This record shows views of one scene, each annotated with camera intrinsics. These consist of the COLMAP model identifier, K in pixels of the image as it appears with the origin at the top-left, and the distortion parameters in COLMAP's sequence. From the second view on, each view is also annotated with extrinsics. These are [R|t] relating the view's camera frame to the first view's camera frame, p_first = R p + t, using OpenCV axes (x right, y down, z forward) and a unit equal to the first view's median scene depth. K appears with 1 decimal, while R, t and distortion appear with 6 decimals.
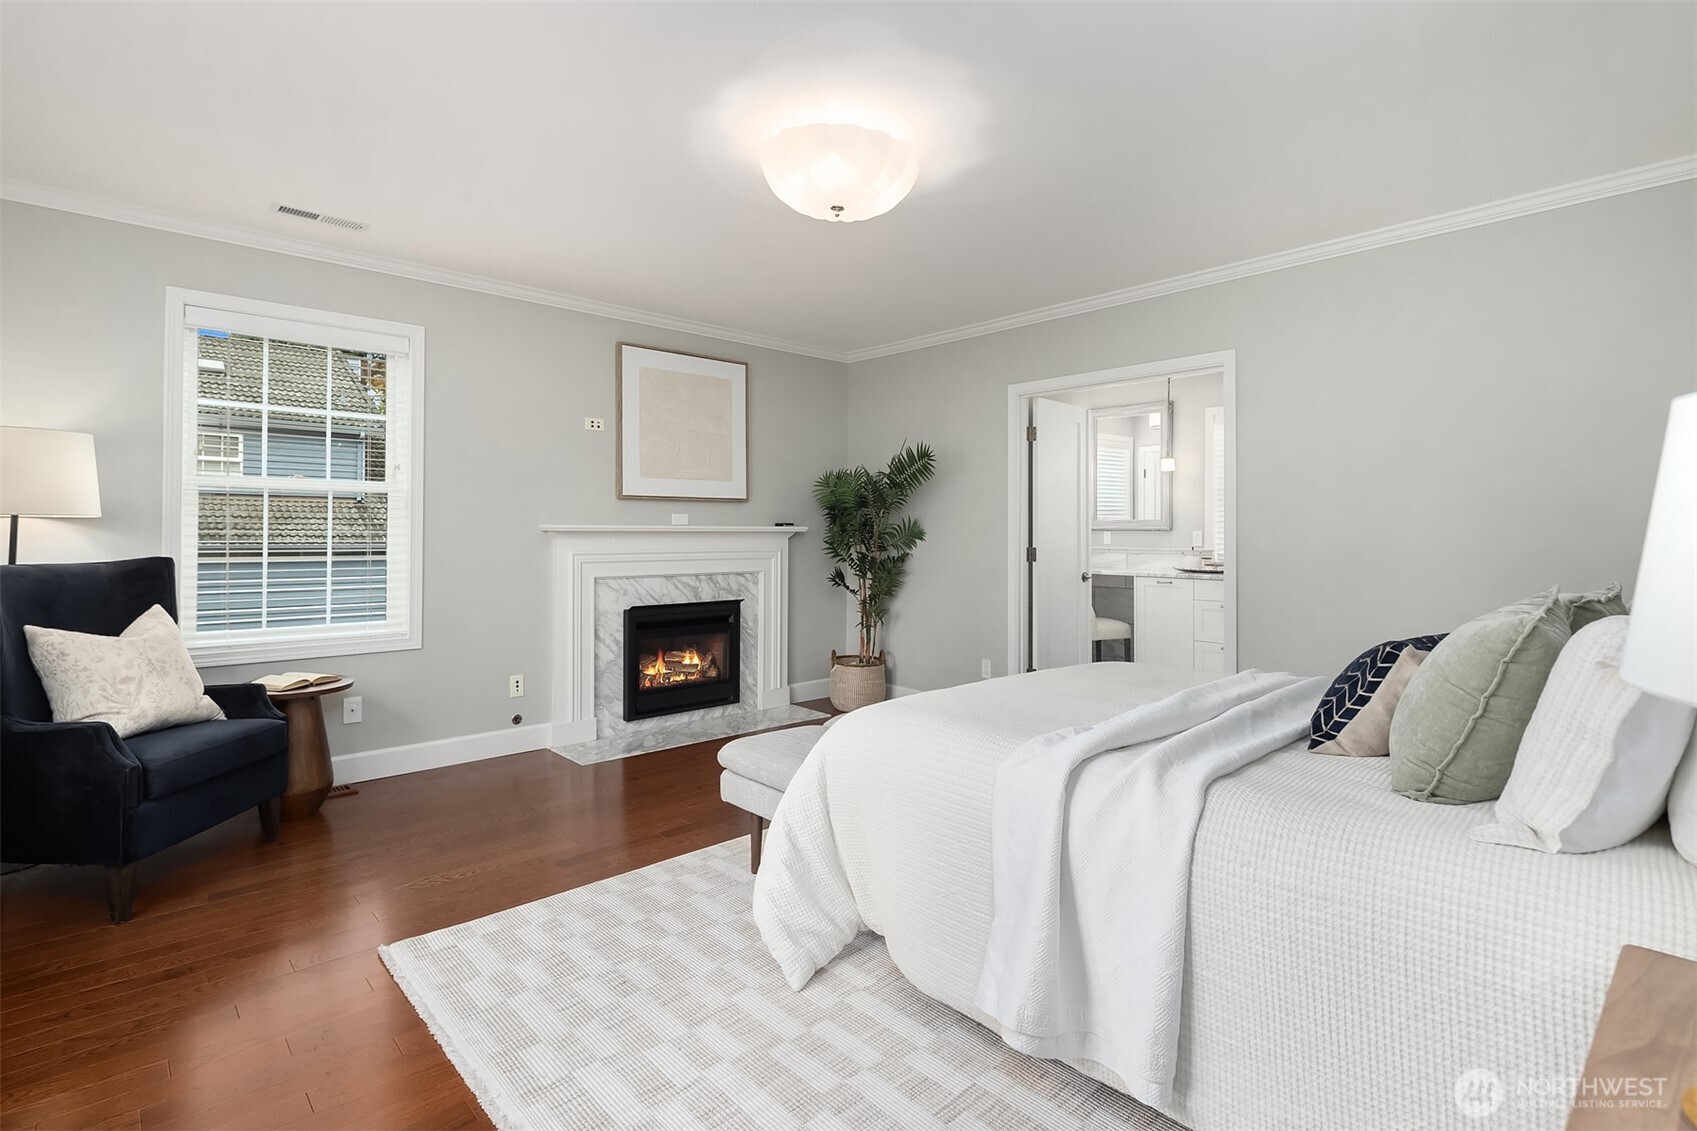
lens RADIAL K [[820.3, 0, 847.9], [0, 820.3, 527.4], [0, 0, 1]] dist [0.001532, -0.001636]
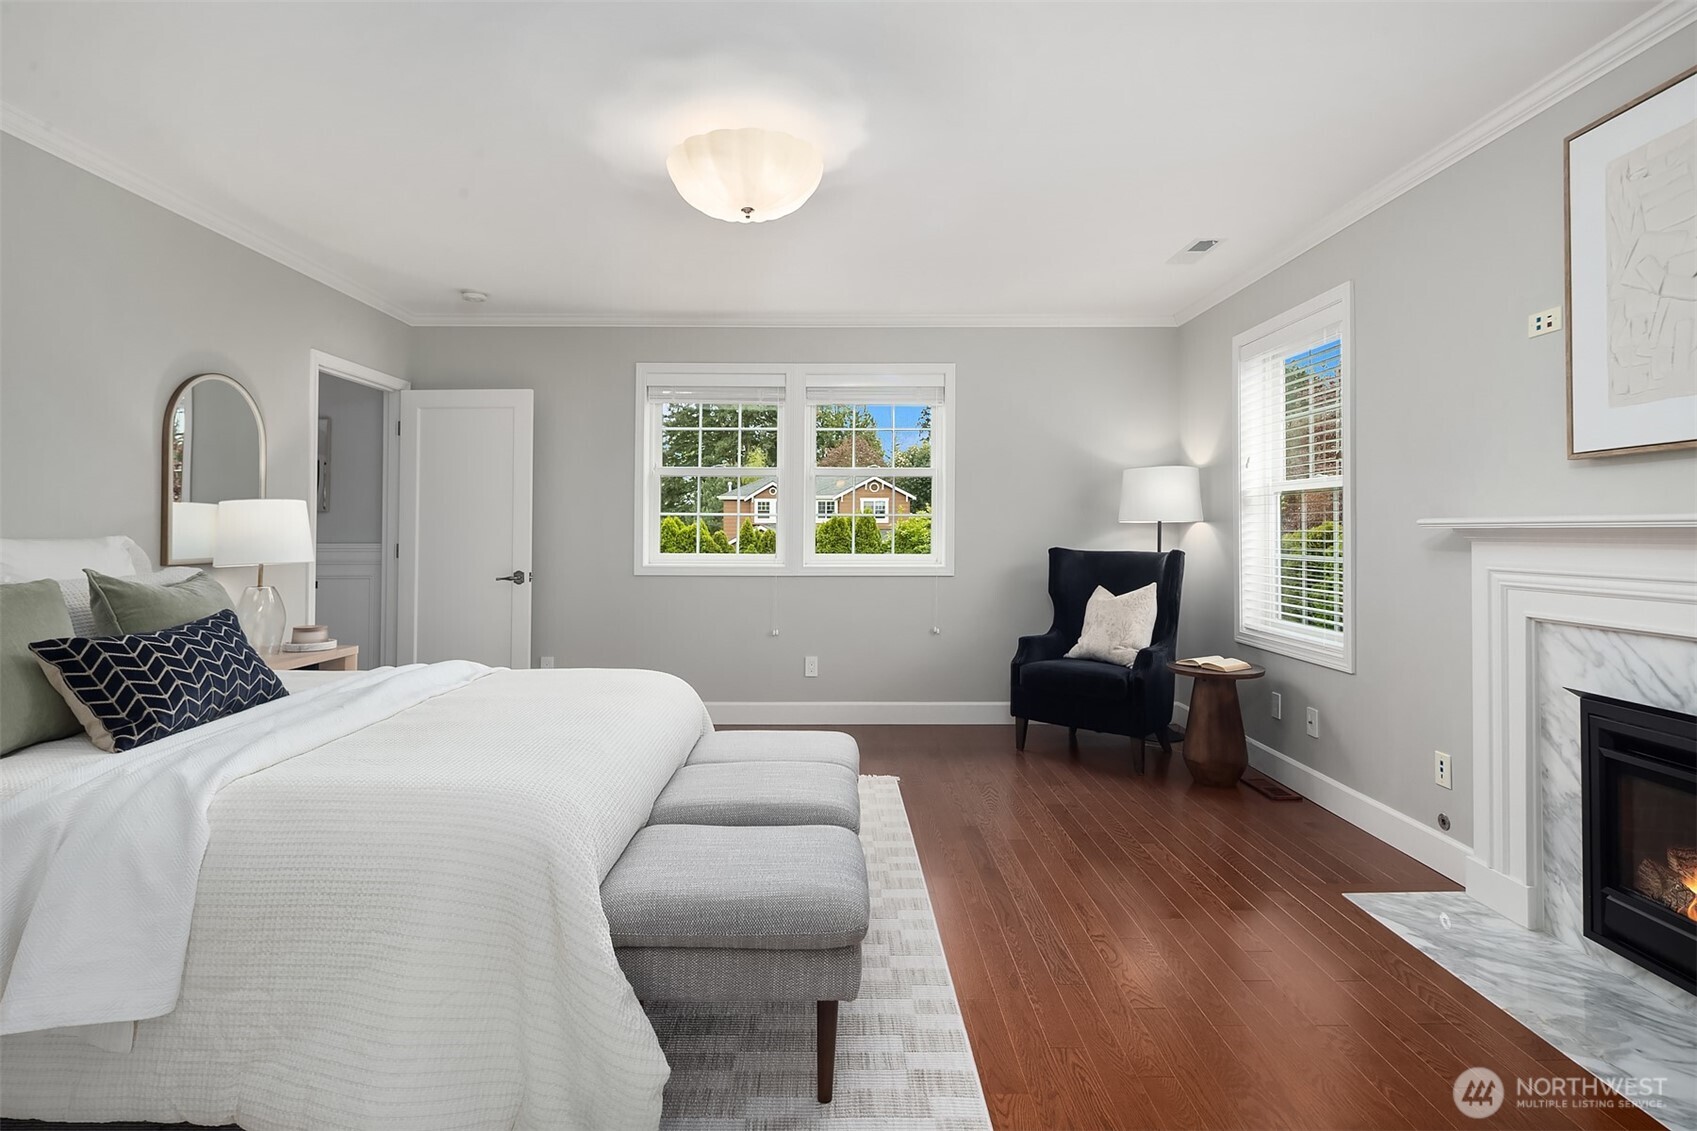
lens RADIAL K [[820.3, 0, 847.9], [0, 820.3, 527.4], [0, 0, 1]] dist [0.001532, -0.001636]
pose [[-0.669960, -0.011057, -0.742315, 0.365899], [-0.007903, 0.999939, -0.007762, 0.011205], [0.742355, 0.000667, -0.670006, 1.015419]]
